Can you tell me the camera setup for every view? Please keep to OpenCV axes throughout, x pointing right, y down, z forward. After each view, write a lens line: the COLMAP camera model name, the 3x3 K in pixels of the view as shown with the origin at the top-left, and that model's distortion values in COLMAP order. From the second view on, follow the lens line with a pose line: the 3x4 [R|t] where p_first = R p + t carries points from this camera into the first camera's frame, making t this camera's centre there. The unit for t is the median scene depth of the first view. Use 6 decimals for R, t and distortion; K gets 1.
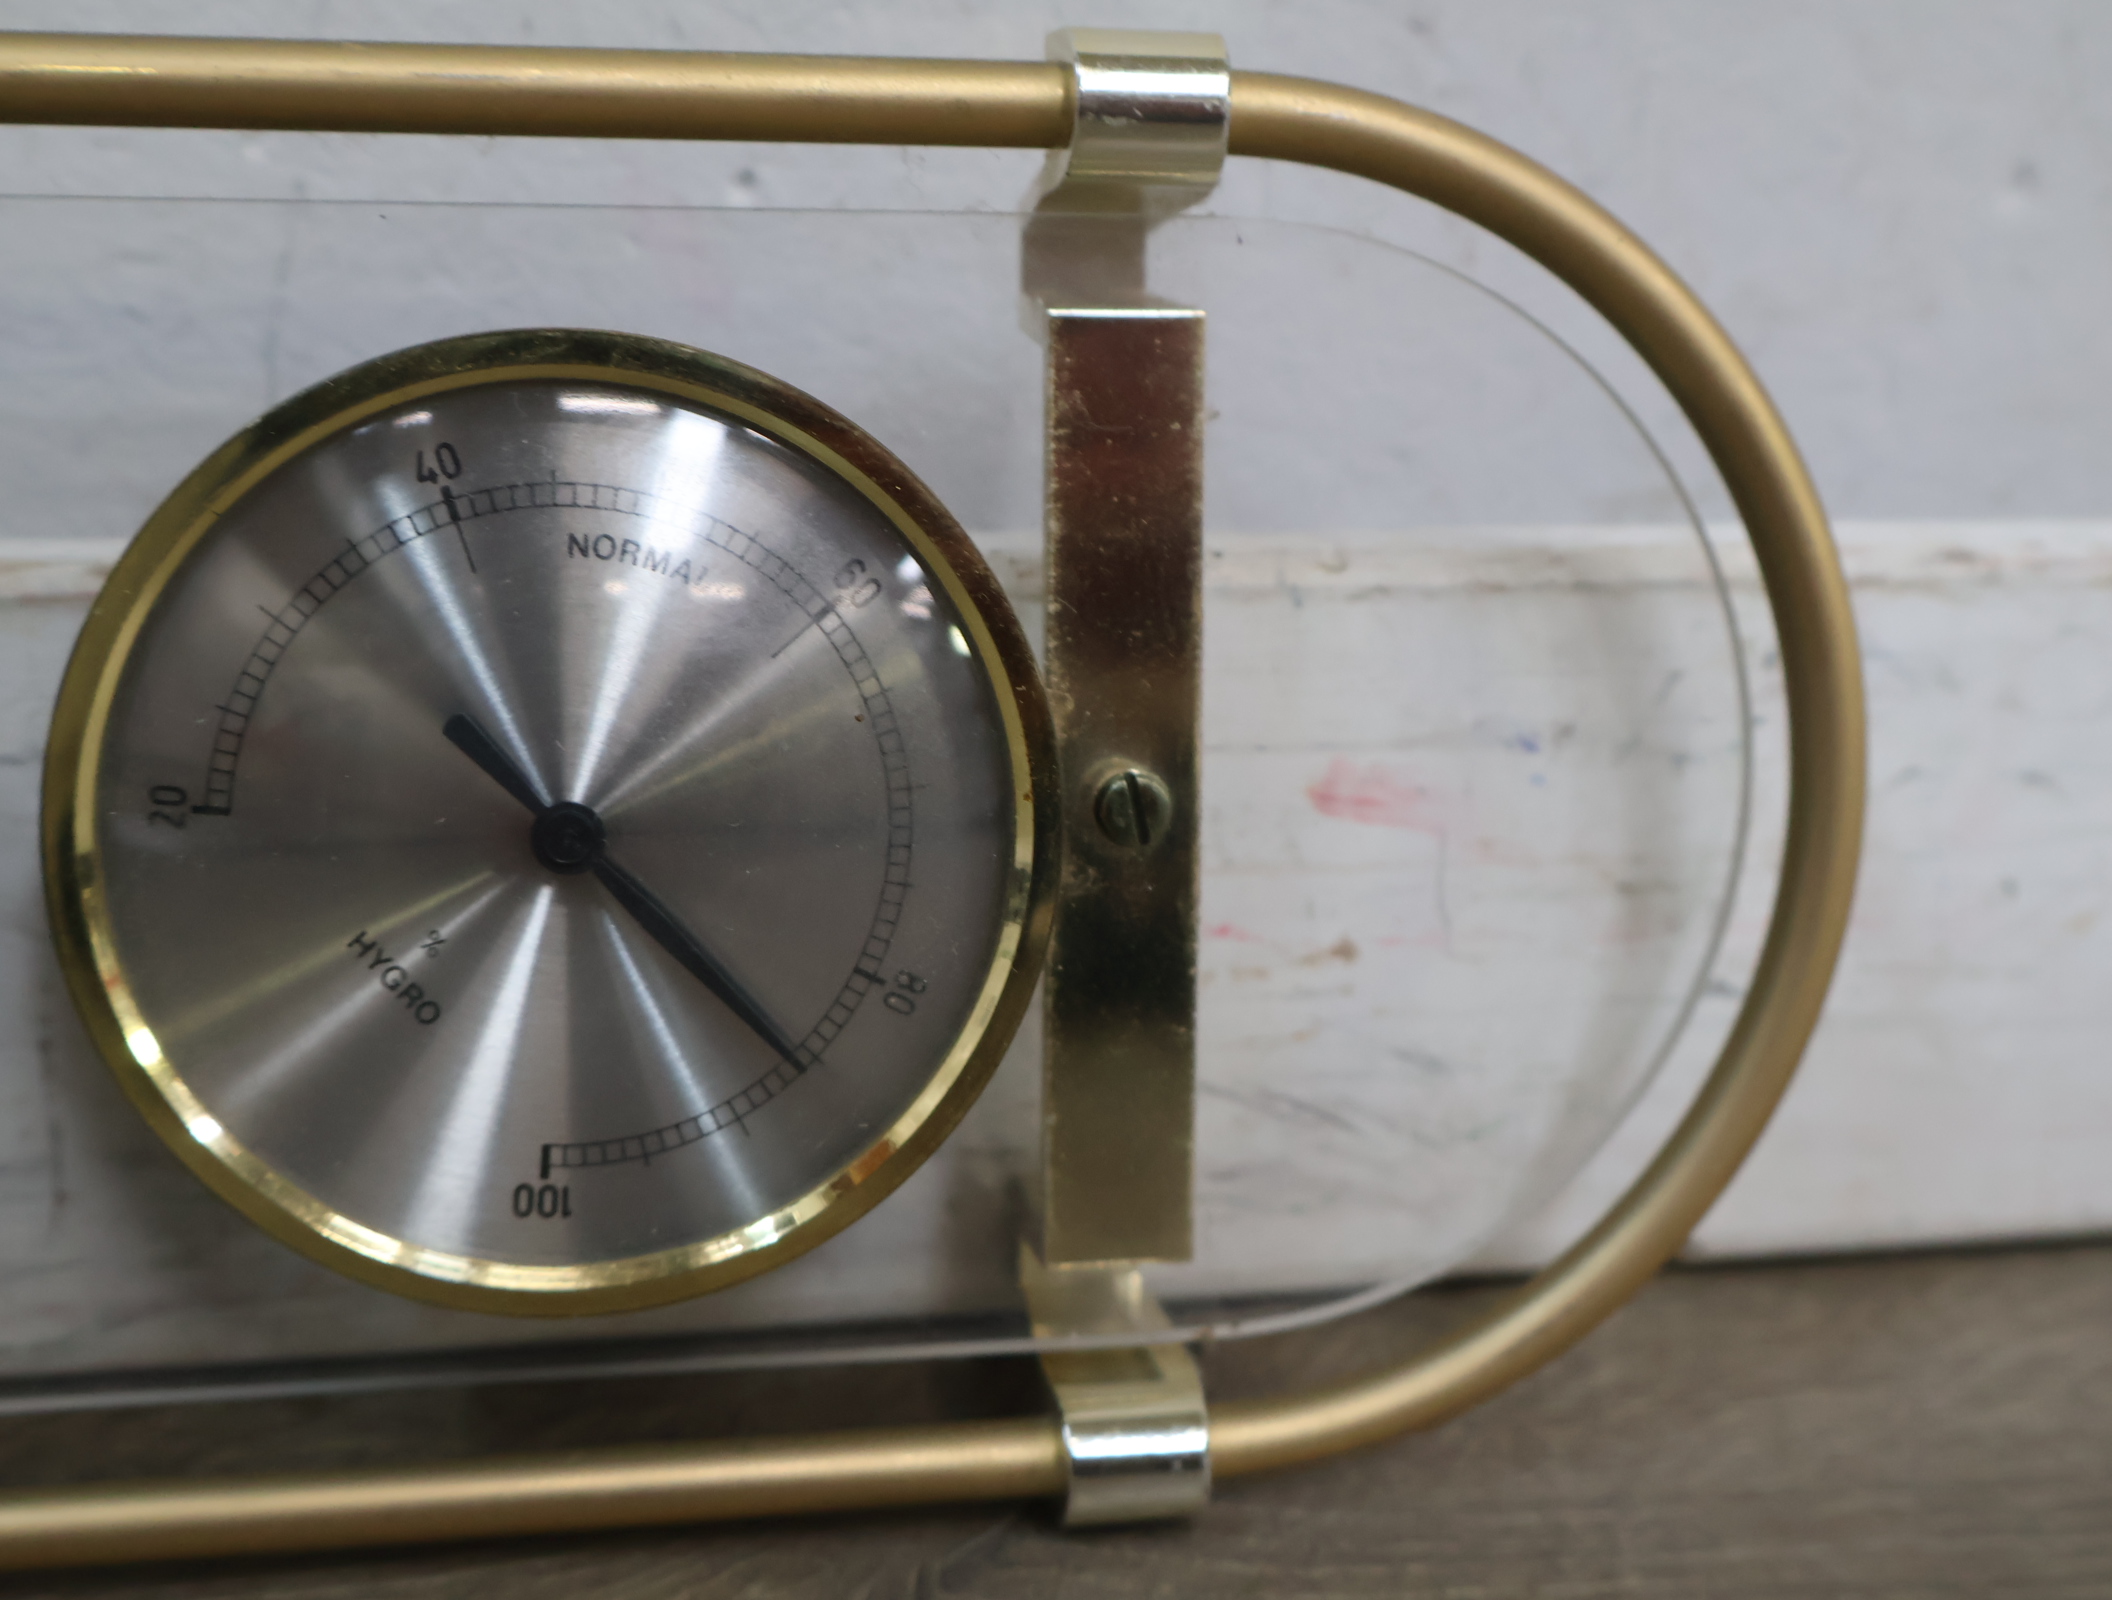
lens RADIAL K [[2568.4, 0, 1035.5], [0, 2568.4, 795.2], [0, 0, 1]] dist [-0.001582, 0.035169]
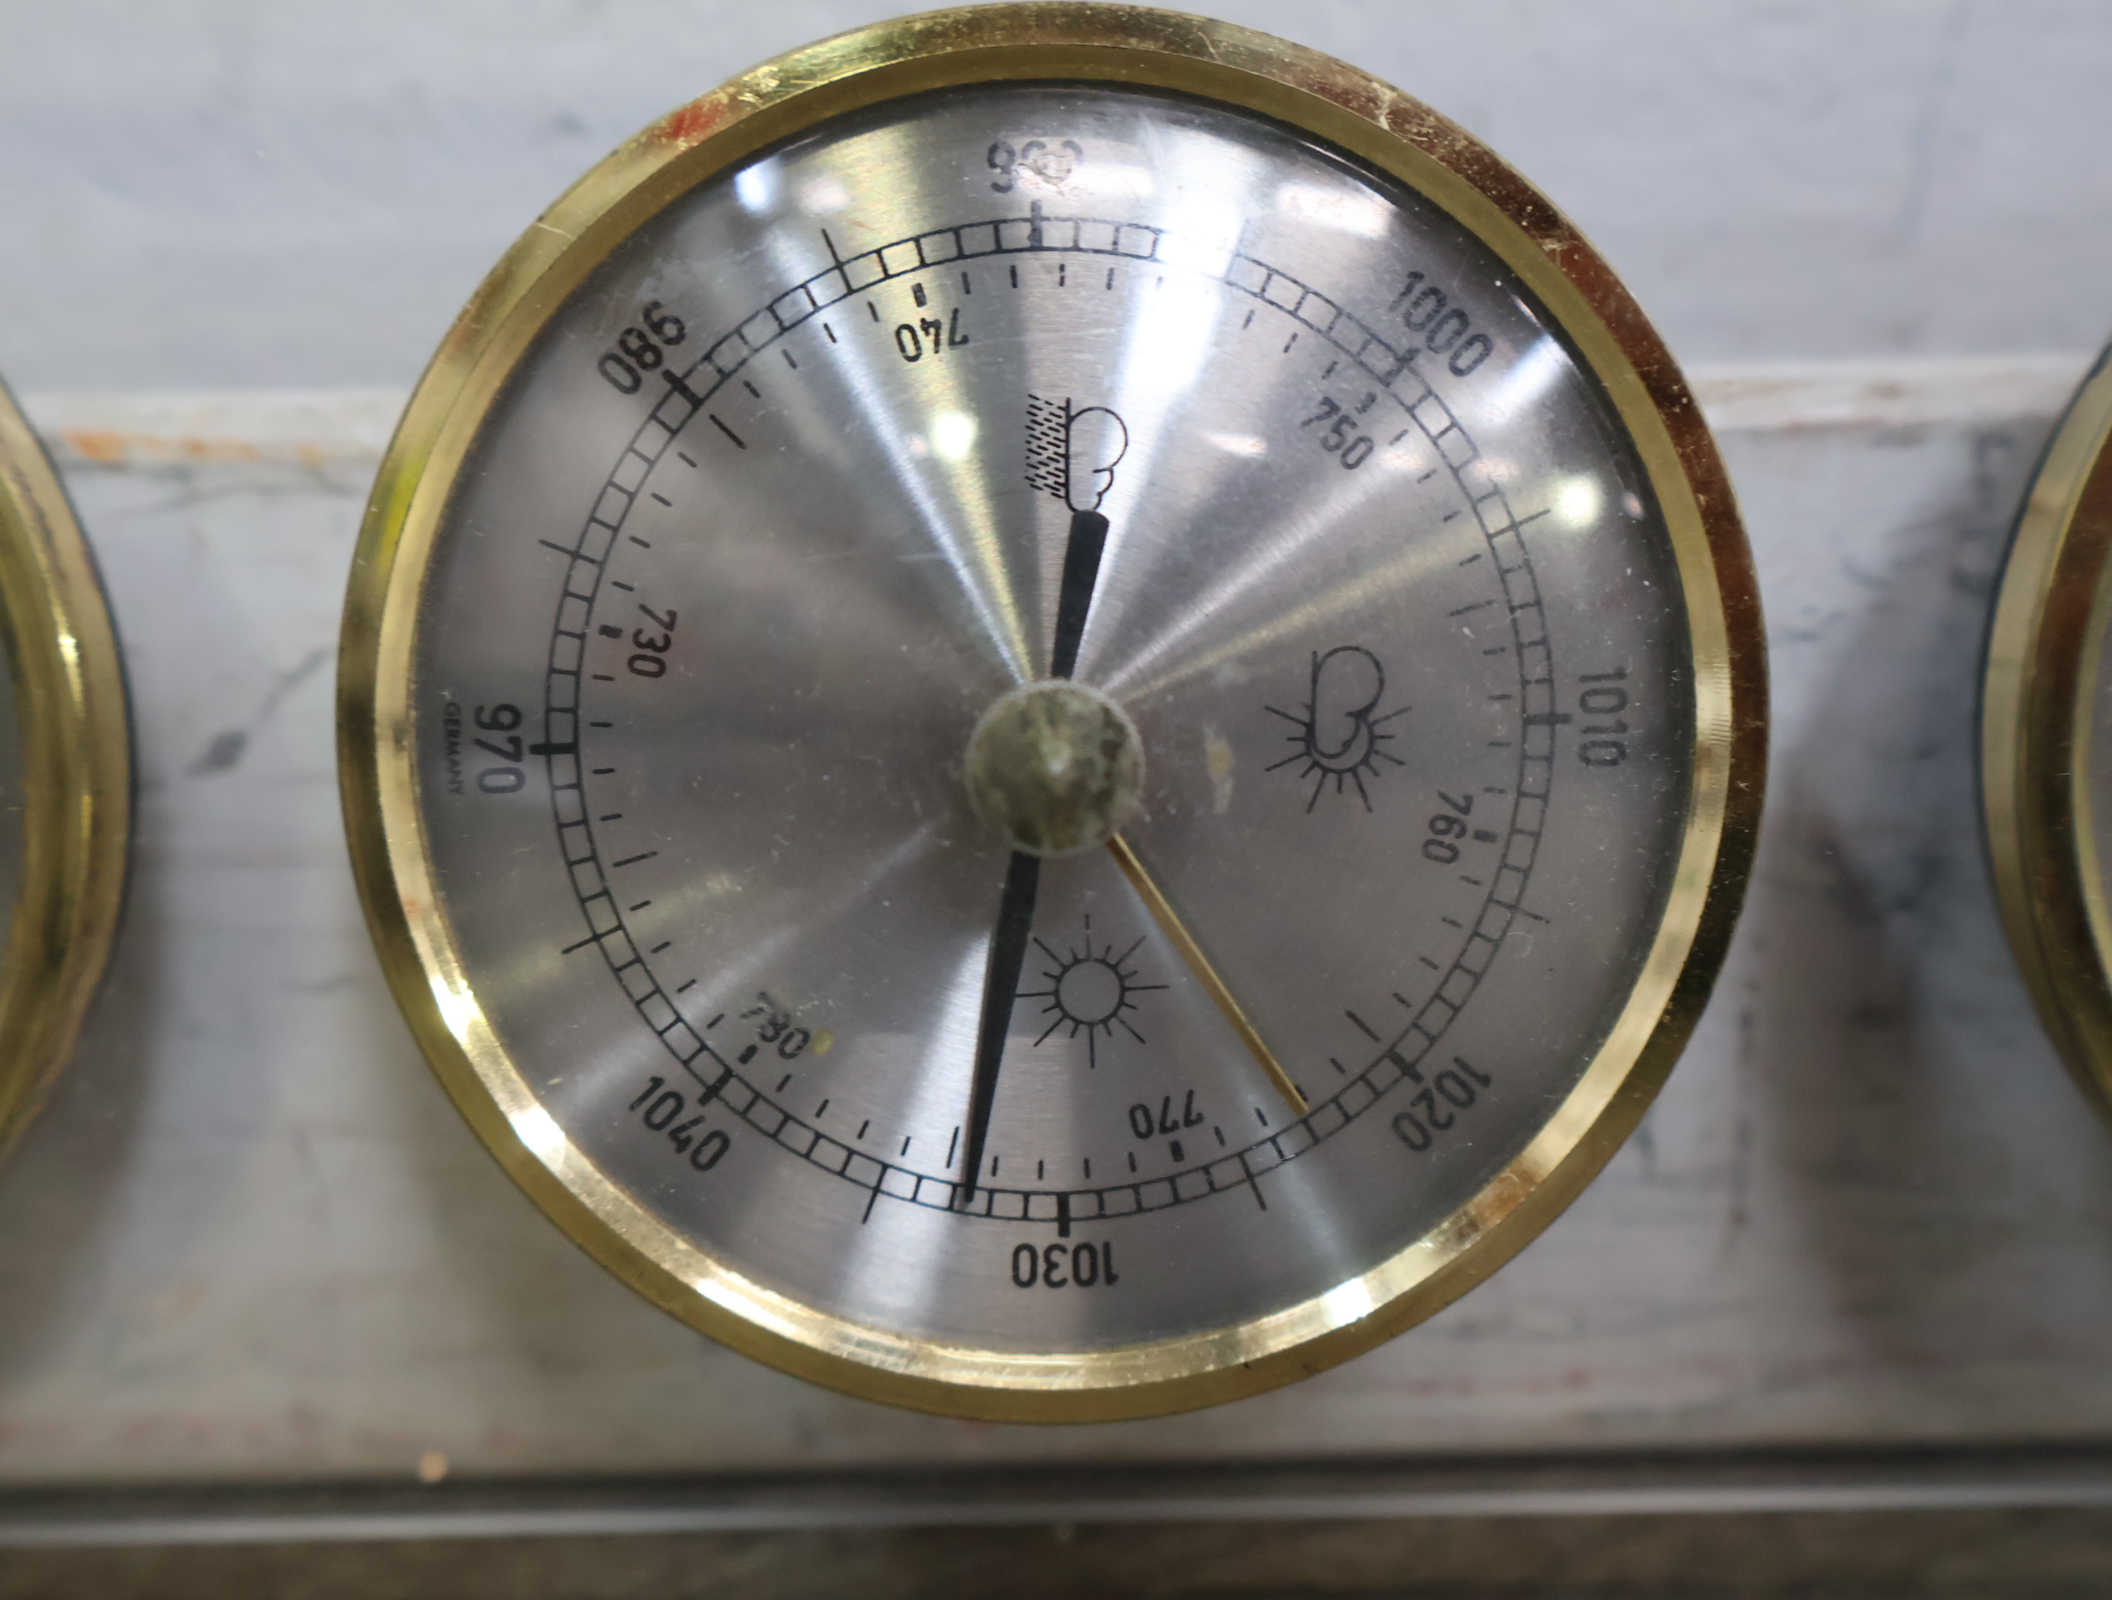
lens RADIAL K [[2568.4, 0, 1035.5], [0, 2568.4, 795.2], [0, 0, 1]] dist [-0.001582, 0.035169]
pose [[0.984965, 0.002795, -0.172733, -0.456335], [-0.005362, 0.999882, -0.014395, 0.041602], [0.172673, 0.015105, 0.984863, 0.202132]]
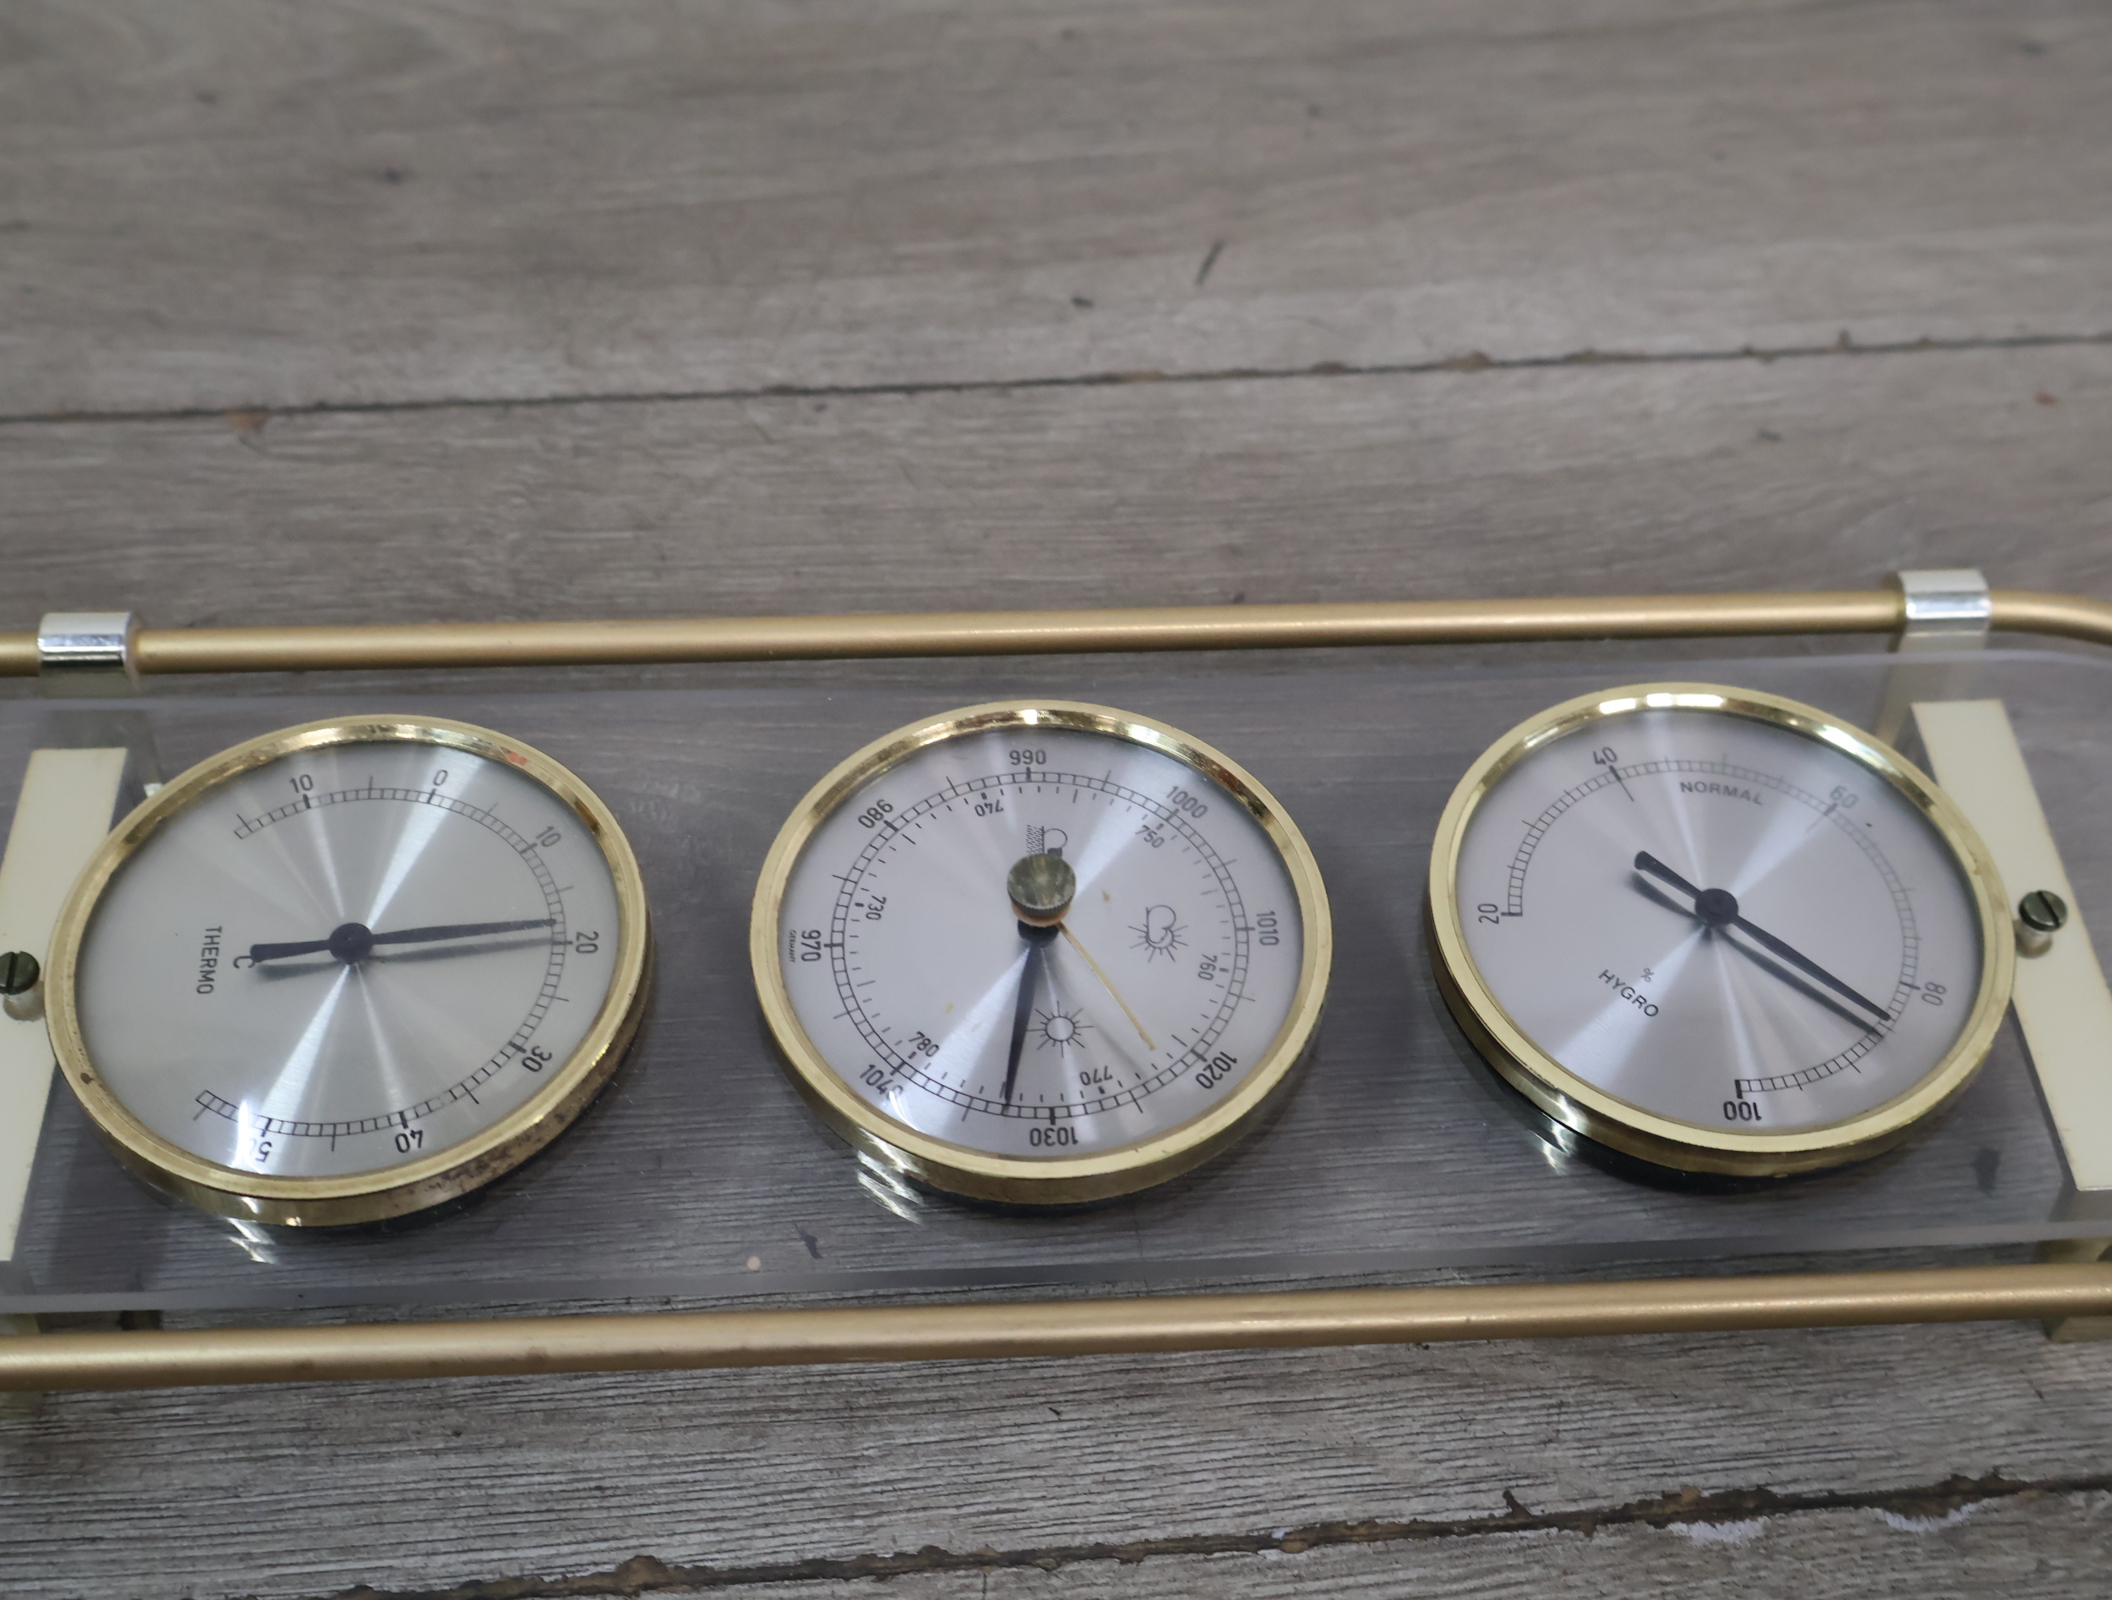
lens RADIAL K [[2511.5, 0, 1052.6], [0, 2511.5, 791.3], [0, 0, 1]] dist [0.004219, -0.021010]
pose [[0.985918, -0.139111, -0.092810, -0.403888], [0.029112, 0.689289, -0.723902, 1.040211], [0.164676, 0.711006, 0.683632, -0.256260]]
